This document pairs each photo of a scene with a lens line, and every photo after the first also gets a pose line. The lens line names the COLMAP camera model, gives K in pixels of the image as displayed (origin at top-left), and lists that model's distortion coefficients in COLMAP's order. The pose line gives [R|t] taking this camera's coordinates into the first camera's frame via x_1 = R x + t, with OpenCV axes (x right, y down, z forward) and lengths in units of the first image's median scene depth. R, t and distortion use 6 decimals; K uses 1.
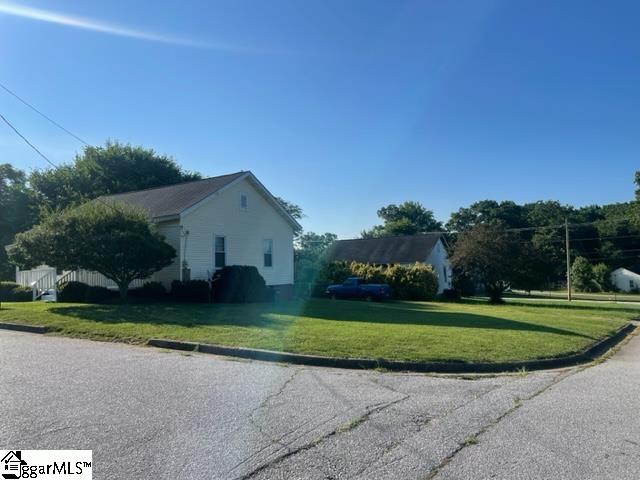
lens RADIAL K [[496.9, 0, 320.0], [0, 496.9, 240.0], [0, 0, 1]] dist [0.112734, -0.165125]
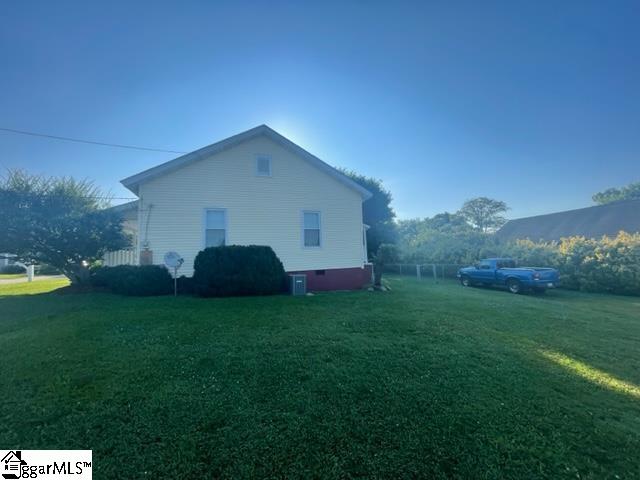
lens RADIAL K [[260.1, 0, 320.0], [0, 260.1, 240.0], [0, 0, 1]] dist [-0.000629, -0.000225]
pose [[0.748756, -0.051639, -0.660831, 0.193659], [0.058543, 0.998217, -0.011670, 0.054665], [0.660255, -0.029950, 0.750444, 0.770815]]
